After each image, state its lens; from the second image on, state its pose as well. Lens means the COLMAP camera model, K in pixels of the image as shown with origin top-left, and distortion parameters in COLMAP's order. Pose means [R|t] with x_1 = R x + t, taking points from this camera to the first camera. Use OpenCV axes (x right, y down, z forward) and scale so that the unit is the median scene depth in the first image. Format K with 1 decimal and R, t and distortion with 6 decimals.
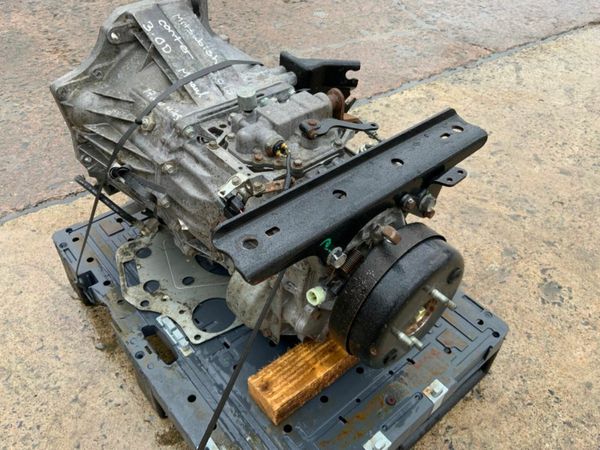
lens RADIAL K [[503.0, 0, 299.3], [0, 503.0, 228.6], [0, 0, 1]] dist [0.026900, -0.055968]
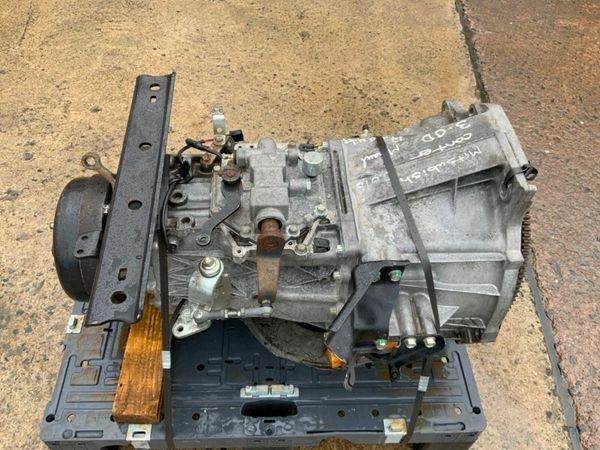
lens RADIAL K [[503.0, 0, 303.6], [0, 503.0, 224.9], [0, 0, 1]] dist [0.026900, -0.055968]
pose [[-0.610640, 0.555250, -0.564638, 0.456154], [-0.607145, 0.129508, 0.783966, -0.880681], [0.508422, 0.821539, 0.258035, 0.755727]]
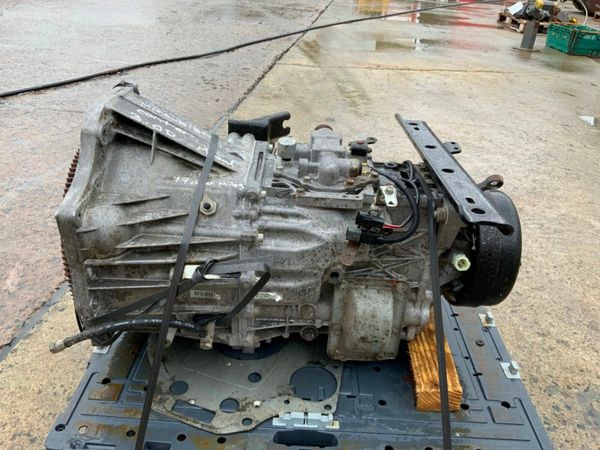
lens RADIAL K [[503.0, 0, 300.9], [0, 503.0, 221.9], [0, 0, 1]] dist [0.026900, -0.055968]
pose [[0.665938, -0.355480, 0.655866, -0.731312], [0.493105, 0.869472, -0.029423, -0.073673], [-0.559798, 0.343004, 0.754304, 0.234663]]
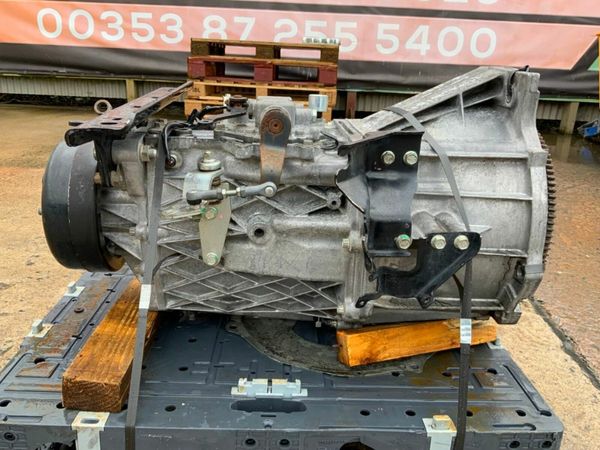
lens RADIAL K [[503.0, 0, 302.6], [0, 503.0, 224.0], [0, 0, 1]] dist [0.026900, -0.055968]
pose [[-0.614857, 0.184497, -0.766754, 0.633394], [-0.594015, 0.531176, 0.604151, -0.635348], [0.518746, 0.826930, -0.217003, 1.248204]]
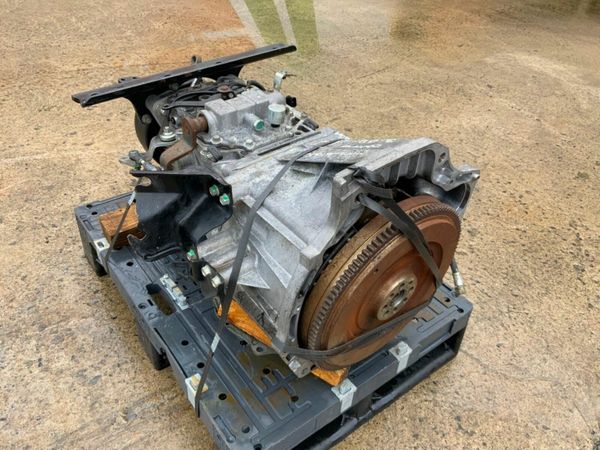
lens RADIAL K [[503.0, 0, 301.6], [0, 503.0, 224.0], [0, 0, 1]] dist [0.026900, -0.055968]
pose [[-0.993582, -0.110655, -0.023444, -0.143360], [-0.037852, 0.129965, 0.990796, -1.181073], [-0.106590, 0.985325, -0.133320, 1.235338]]
